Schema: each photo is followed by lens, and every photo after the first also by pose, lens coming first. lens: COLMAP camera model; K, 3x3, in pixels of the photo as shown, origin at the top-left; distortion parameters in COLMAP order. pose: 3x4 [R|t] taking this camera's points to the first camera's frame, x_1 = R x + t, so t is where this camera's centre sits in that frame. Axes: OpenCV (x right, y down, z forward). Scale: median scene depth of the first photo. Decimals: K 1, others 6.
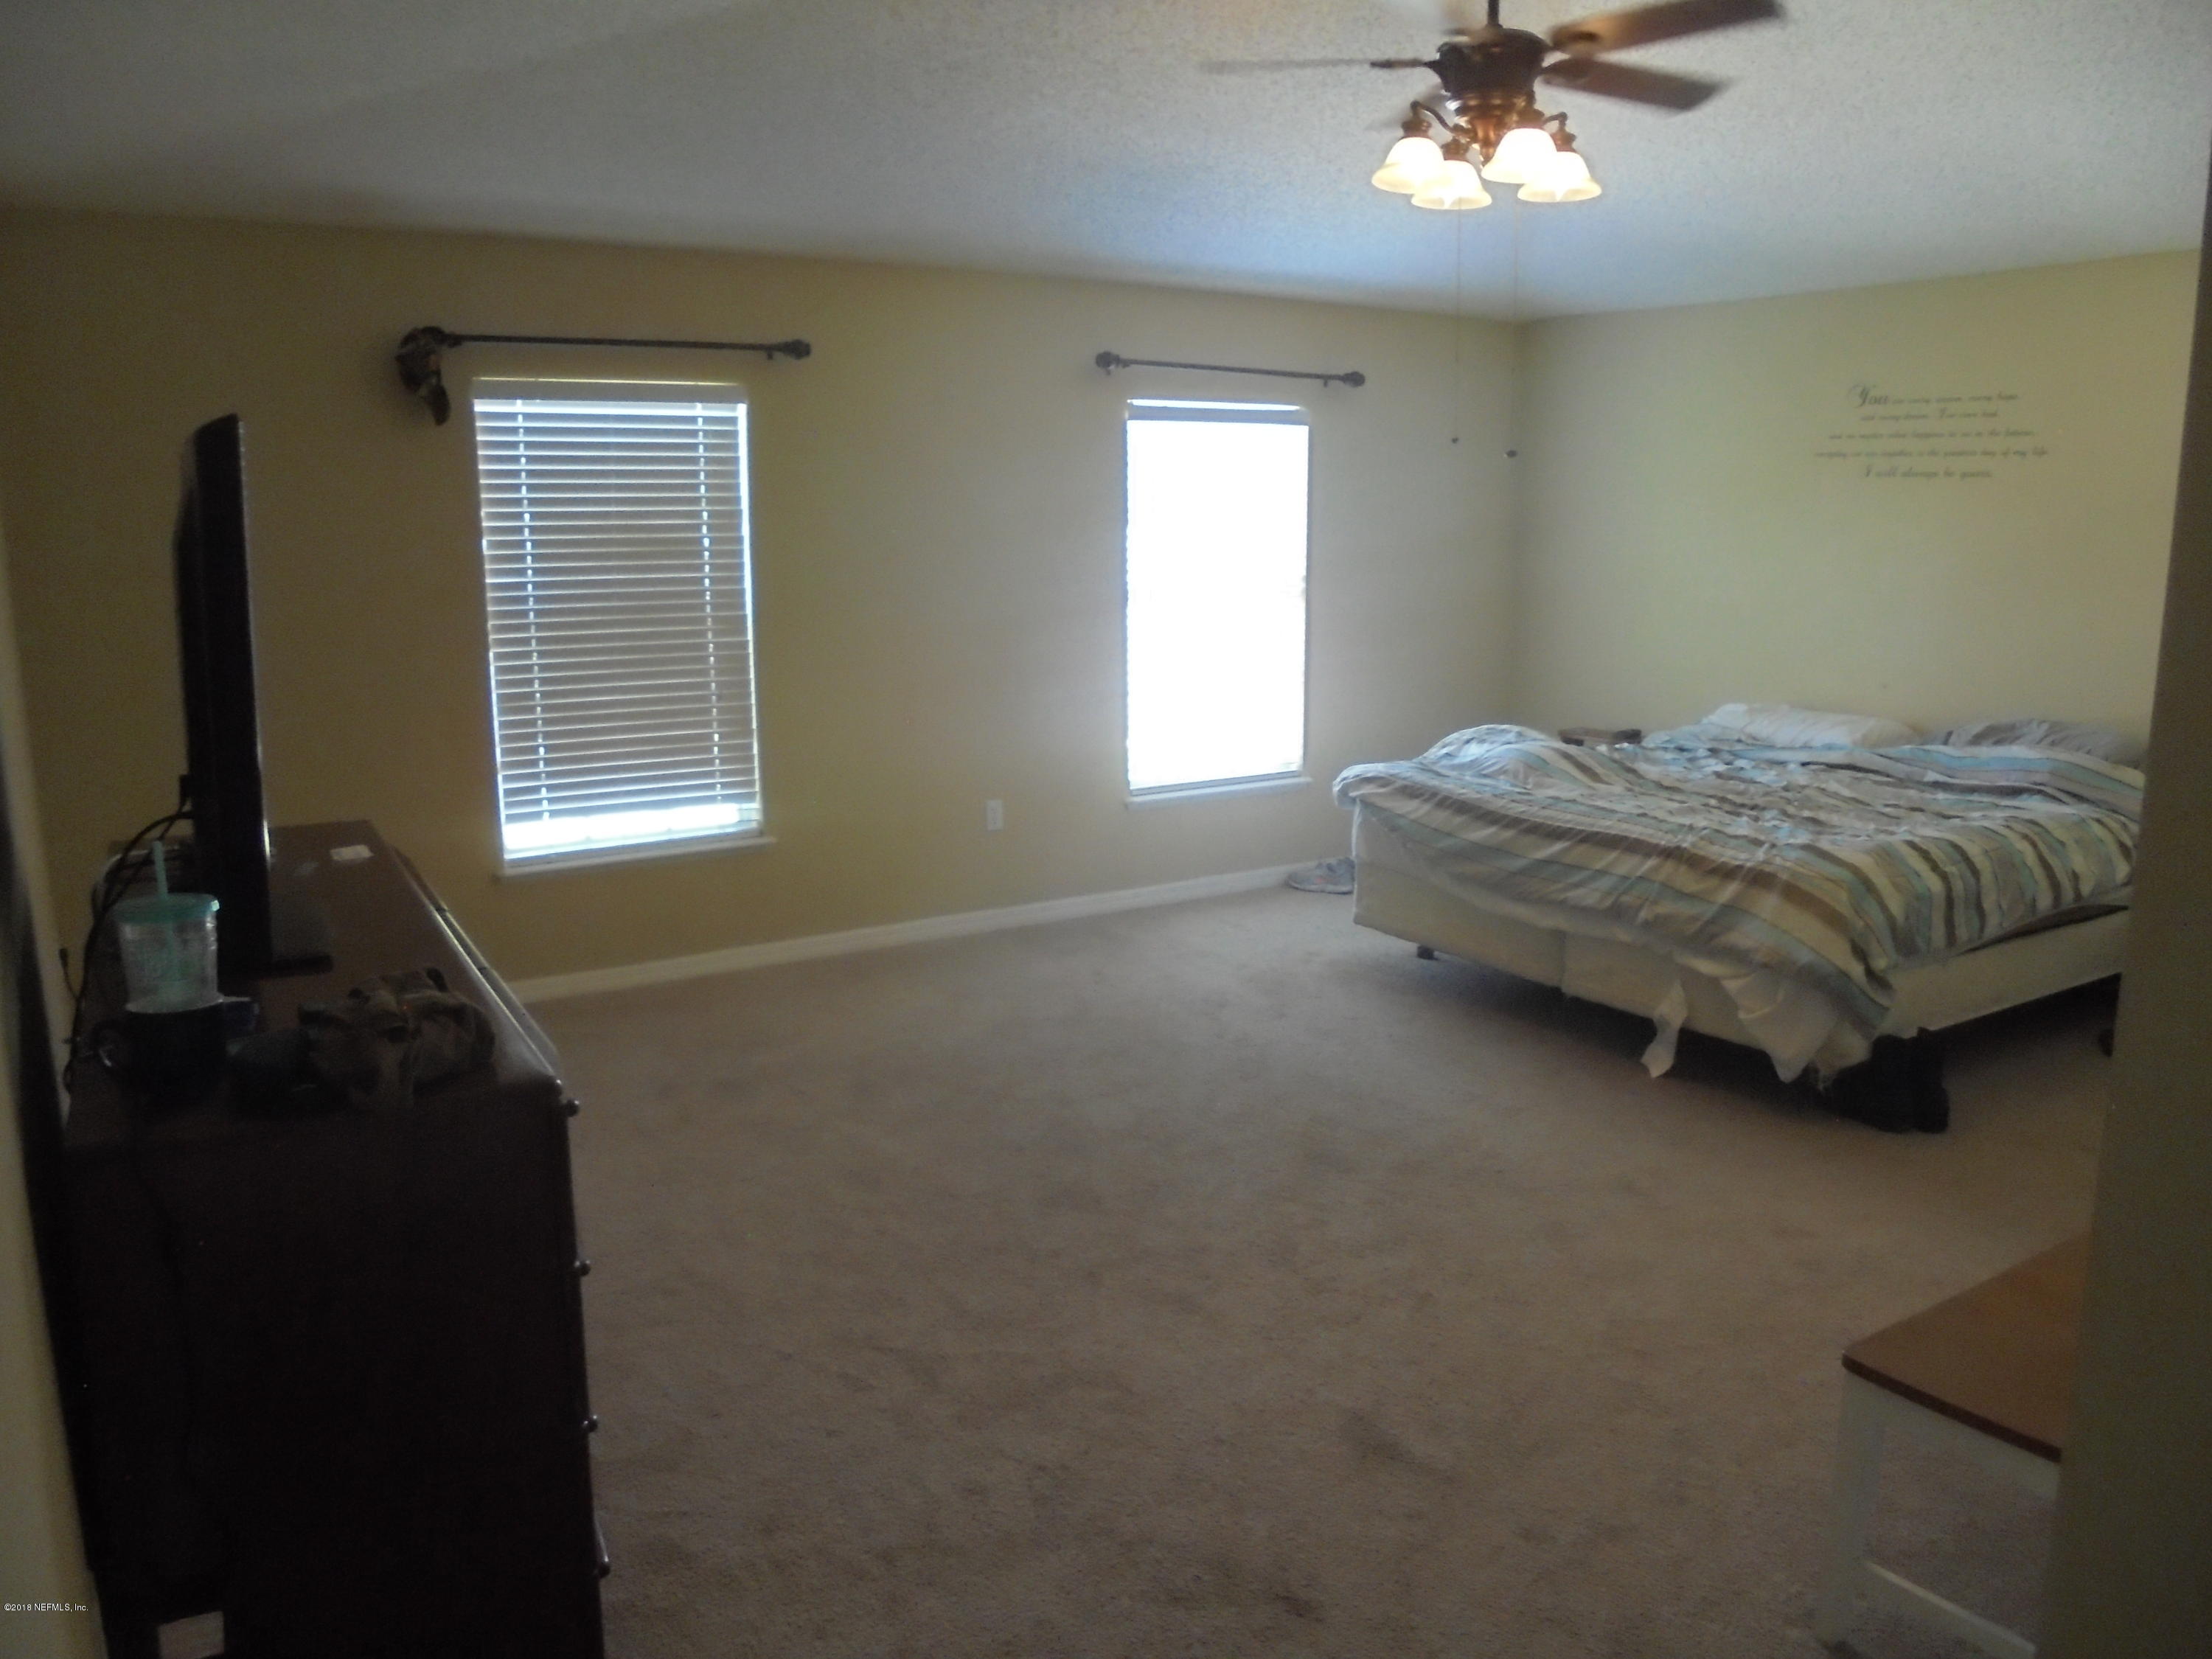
lens RADIAL K [[1661.9, 0, 1101.3], [0, 1661.9, 831.3], [0, 0, 1]] dist [-0.127911, 0.094784]
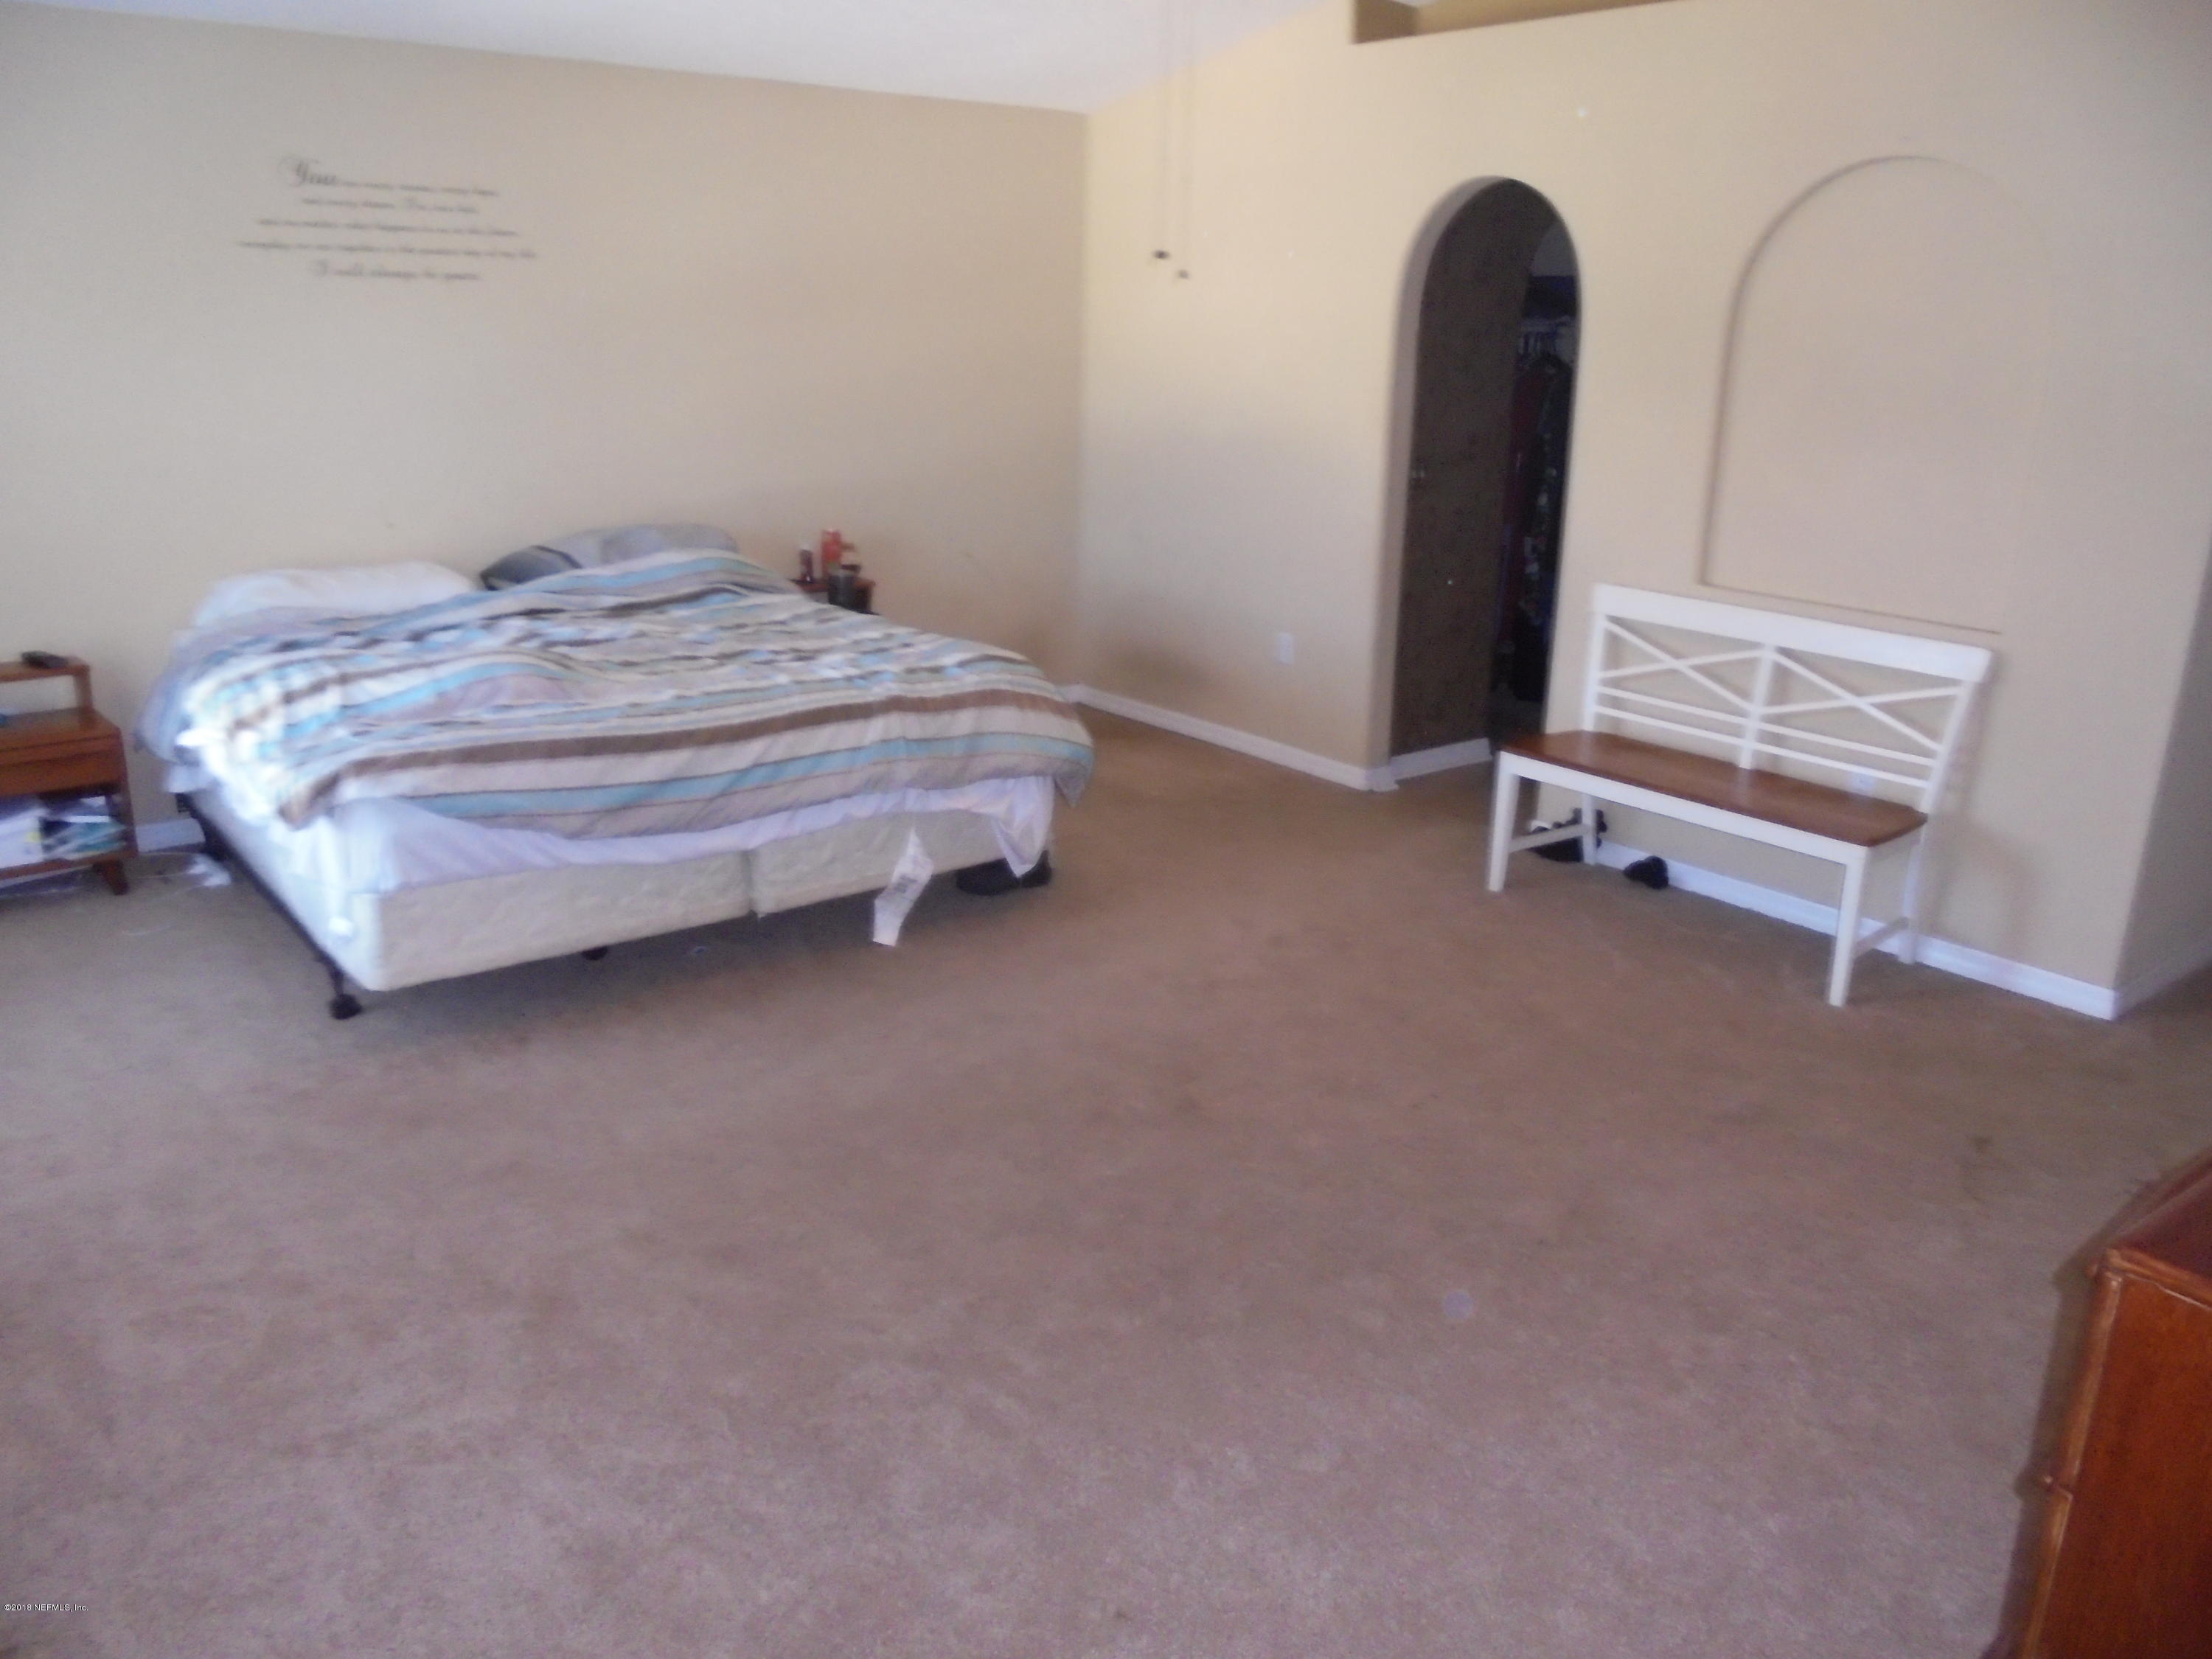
lens RADIAL K [[1661.9, 0, 1106.0], [0, 1661.9, 829.6], [0, 0, 1]] dist [-0.127911, 0.094784]
pose [[-0.107029, -0.291162, 0.950668, -0.444034], [0.166491, 0.937411, 0.305845, -0.144776], [-0.980217, 0.191012, -0.051855, 0.735989]]
